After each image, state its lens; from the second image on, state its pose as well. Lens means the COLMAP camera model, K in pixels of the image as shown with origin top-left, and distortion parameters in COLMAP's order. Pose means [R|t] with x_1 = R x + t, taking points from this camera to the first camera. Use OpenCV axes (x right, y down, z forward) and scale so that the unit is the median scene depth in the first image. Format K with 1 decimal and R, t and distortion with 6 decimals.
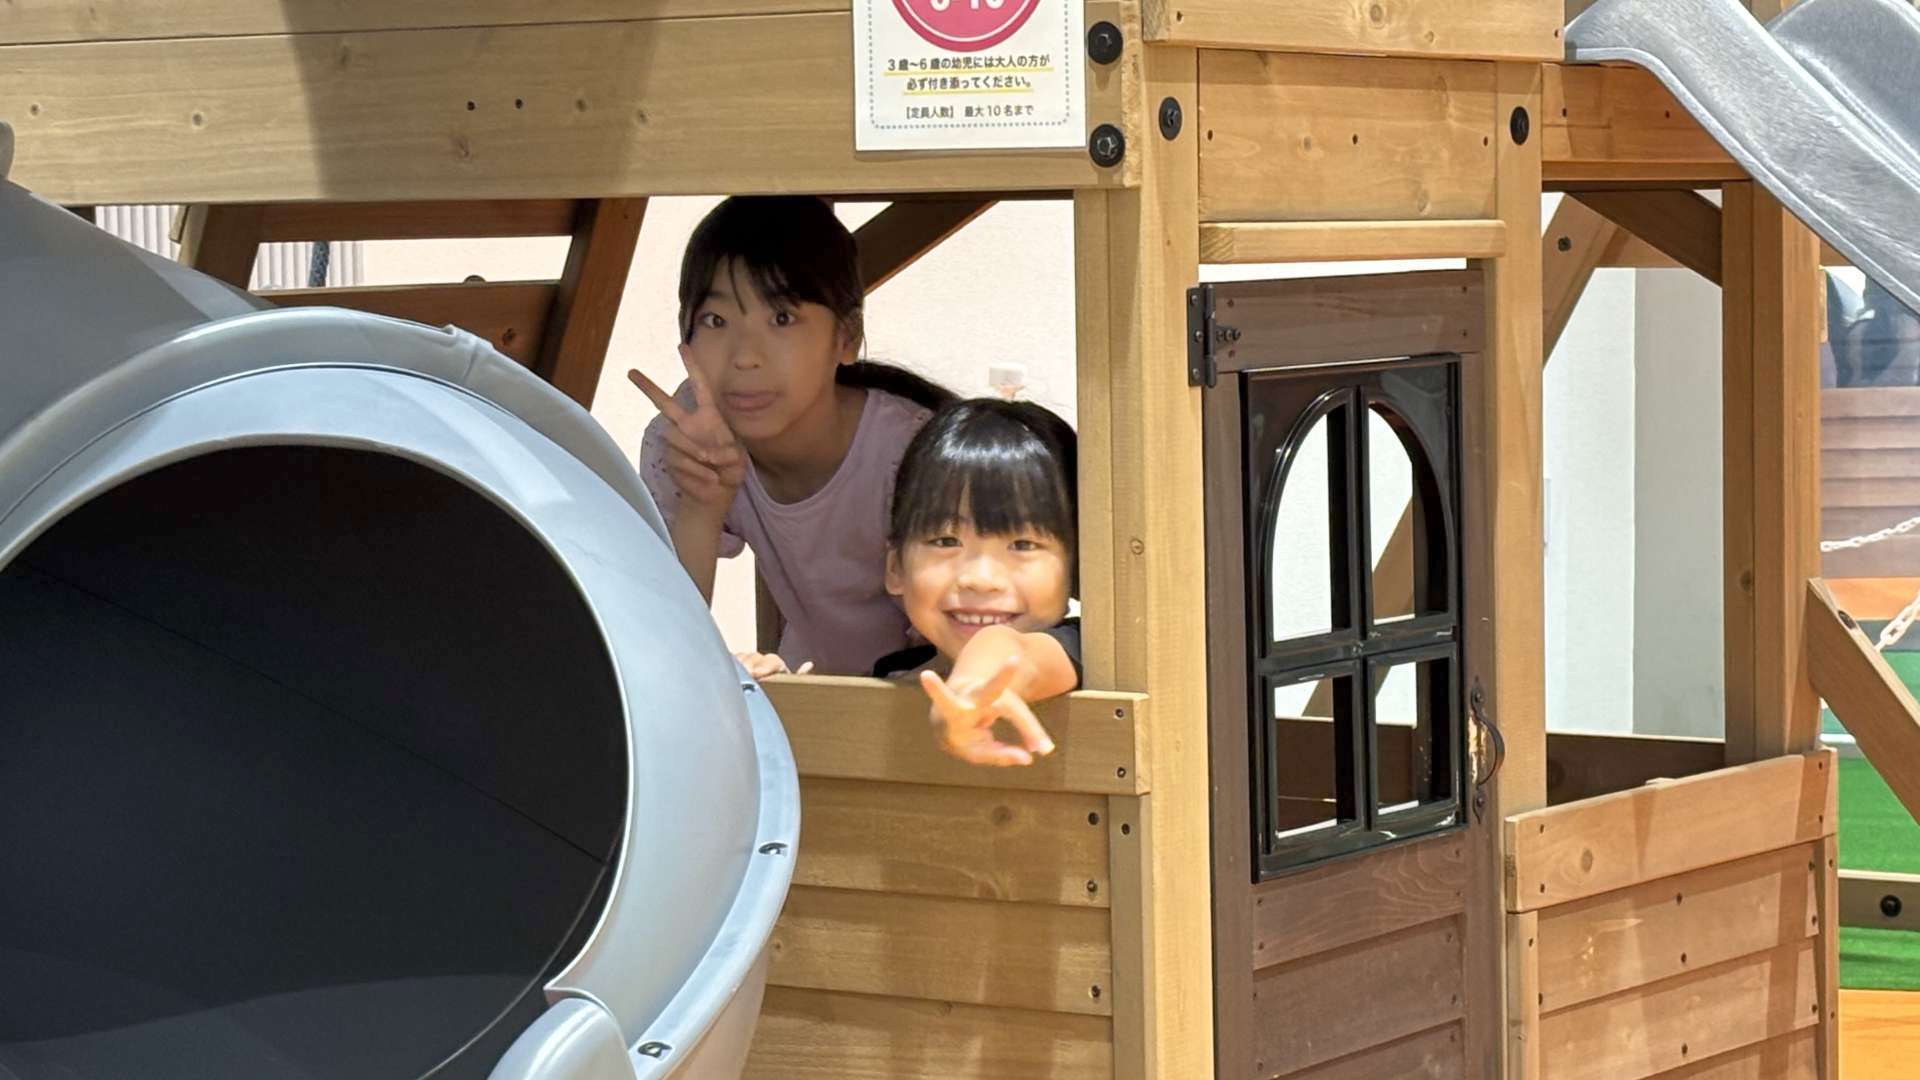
lens RADIAL K [[4616.4, 0, 976.0], [0, 4616.4, 490.6], [0, 0, 1]] dist [0.200690, 0.000000]
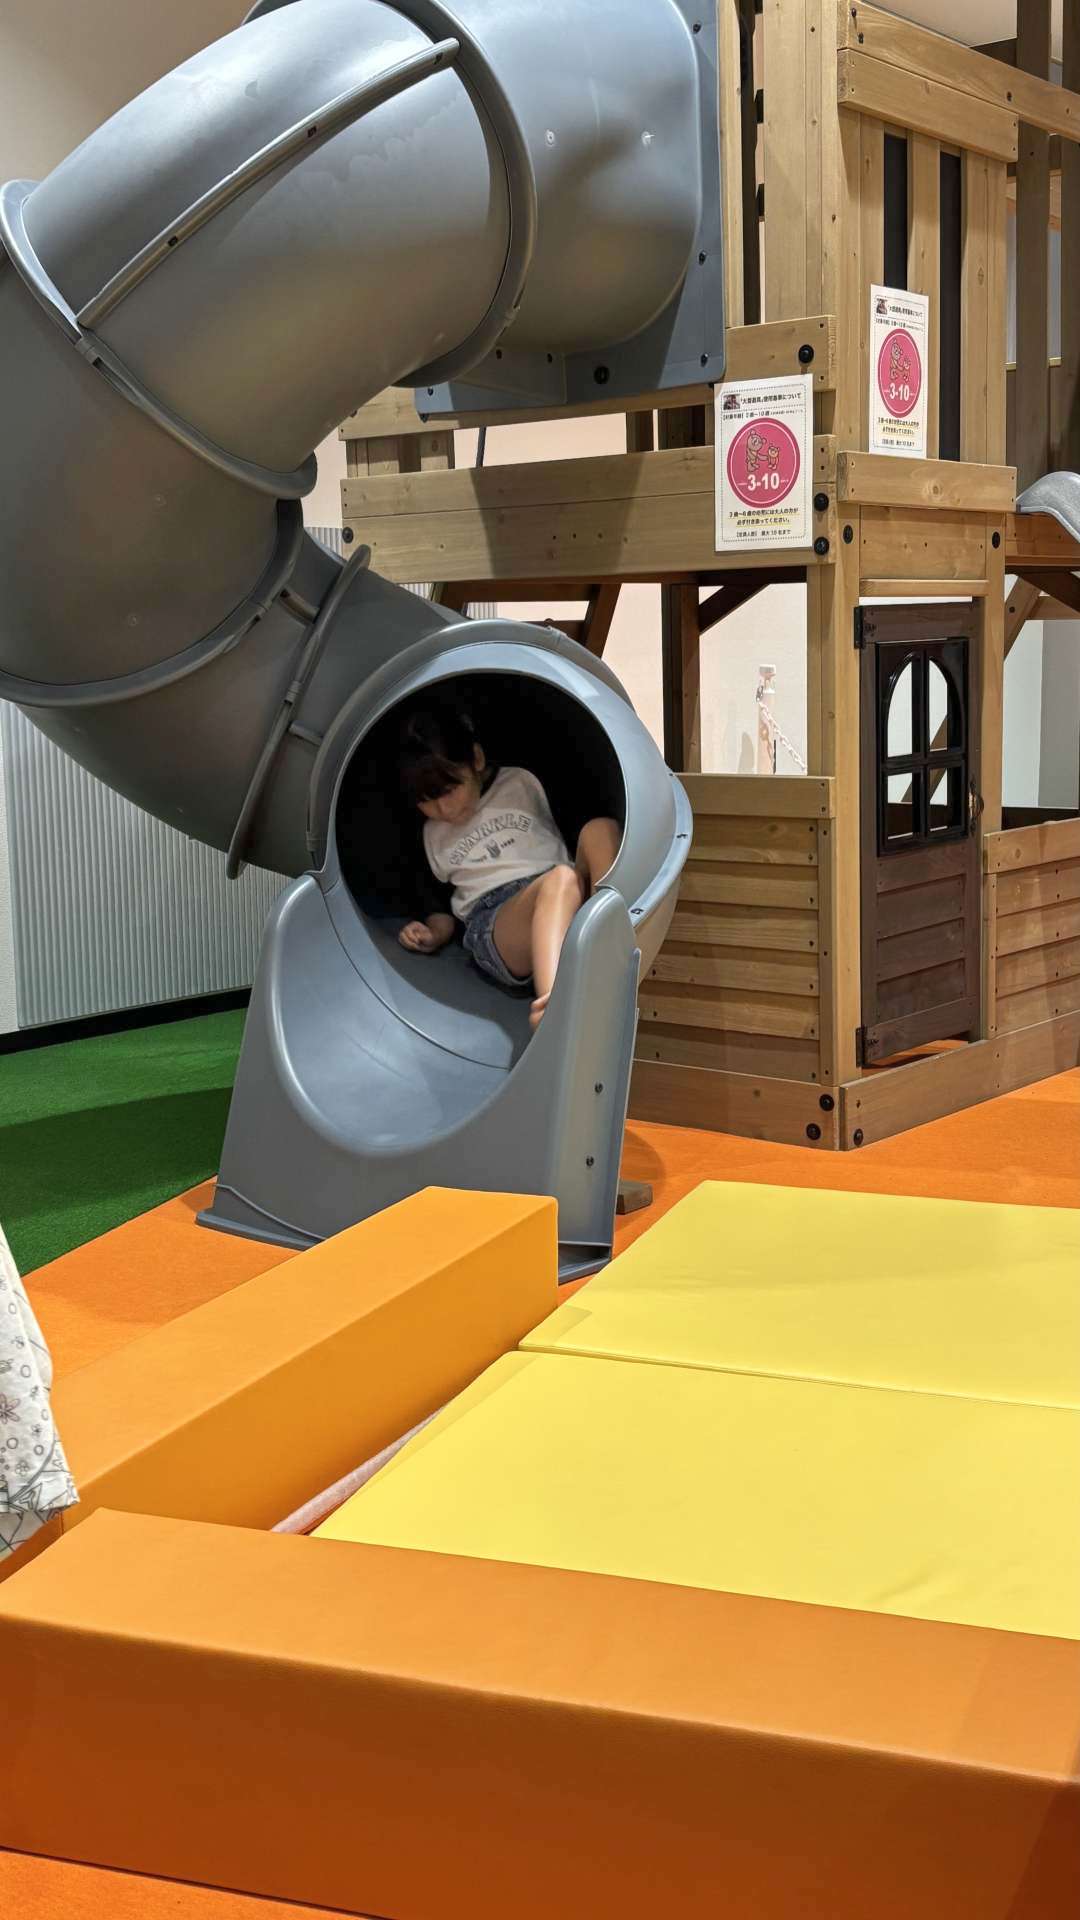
lens RADIAL K [[2144.1, 0, 534.5], [0, 2144.1, 985.8], [0, 0, 1]] dist [0.080459, 0.000000]
pose [[0.996064, 0.005814, -0.088441, -0.019039], [0.002180, 0.995938, 0.090020, 0.049893], [0.088605, -0.089859, 0.992005, -0.137807]]
